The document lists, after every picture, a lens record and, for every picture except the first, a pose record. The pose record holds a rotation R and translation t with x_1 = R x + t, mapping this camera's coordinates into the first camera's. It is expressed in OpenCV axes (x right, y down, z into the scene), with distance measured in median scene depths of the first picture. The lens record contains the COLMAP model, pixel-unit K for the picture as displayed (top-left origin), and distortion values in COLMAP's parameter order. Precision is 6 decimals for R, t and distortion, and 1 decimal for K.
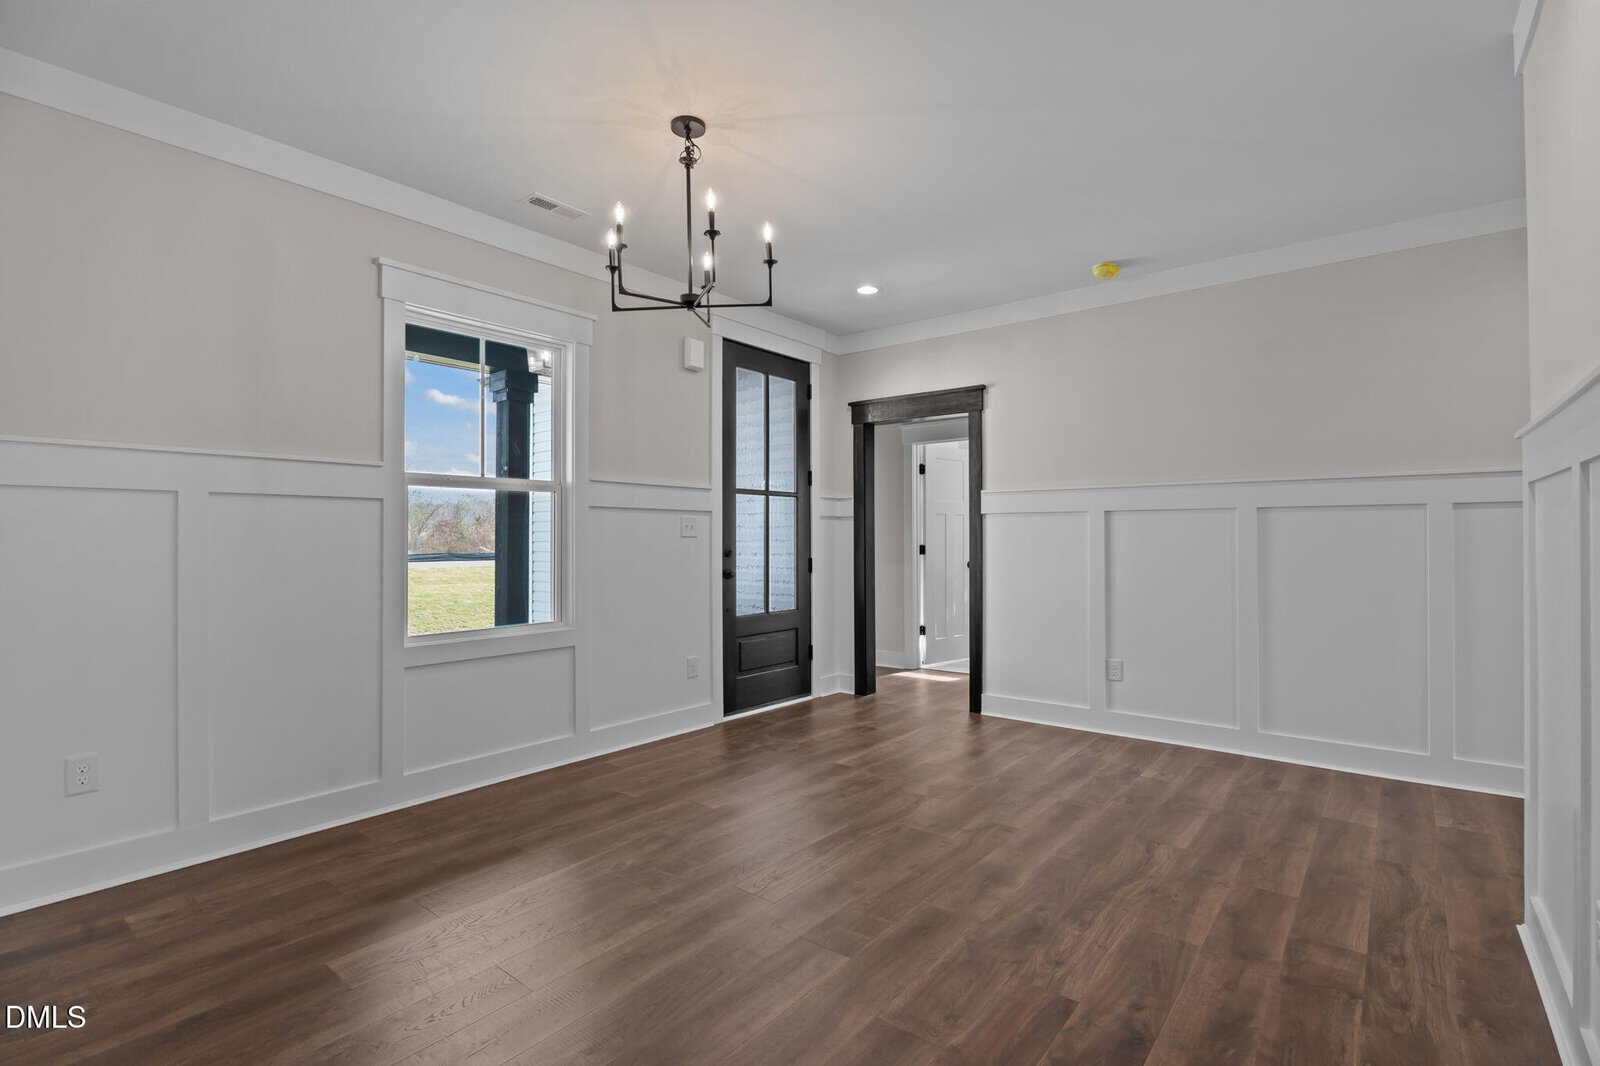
lens RADIAL K [[740.8, 0, 806.6], [0, 740.8, 533.2], [0, 0, 1]] dist [-0.007031, -0.000195]
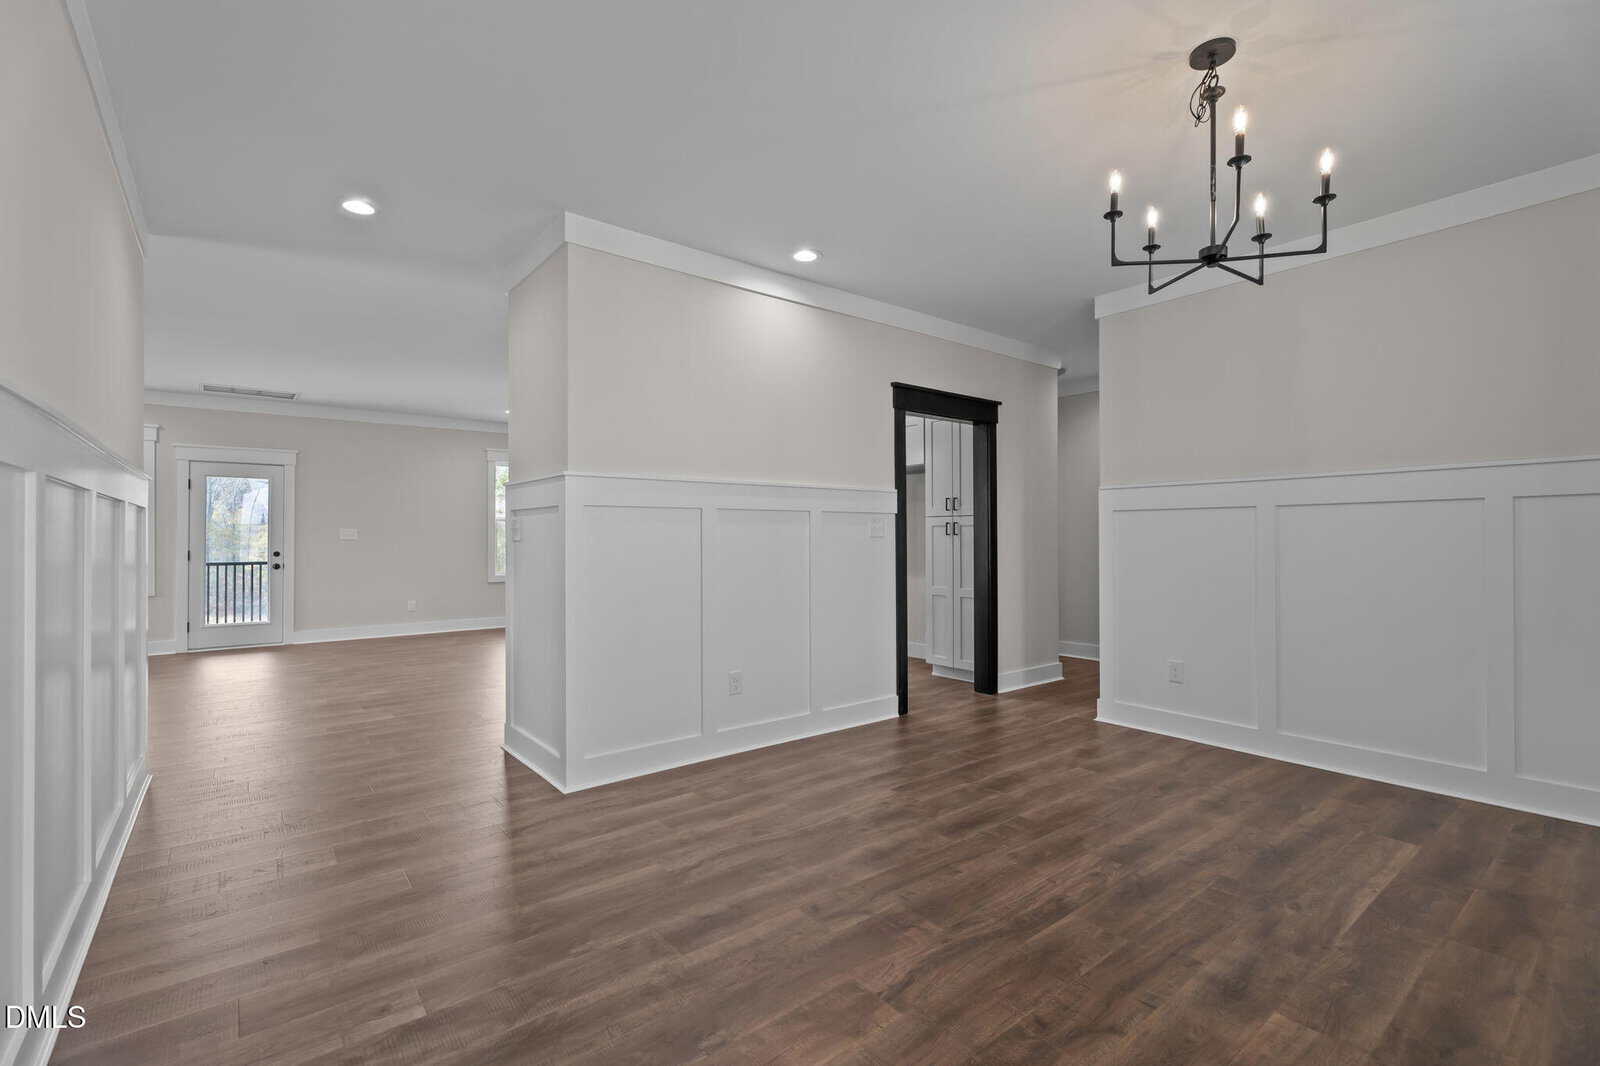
lens RADIAL K [[740.8, 0, 806.6], [0, 740.8, 533.2], [0, 0, 1]] dist [-0.007031, -0.000195]
pose [[-0.977771, 0.007420, 0.209544, 0.126419], [0.005590, 0.999941, -0.009324, 0.011364], [-0.209601, -0.007945, -0.977755, 1.981640]]
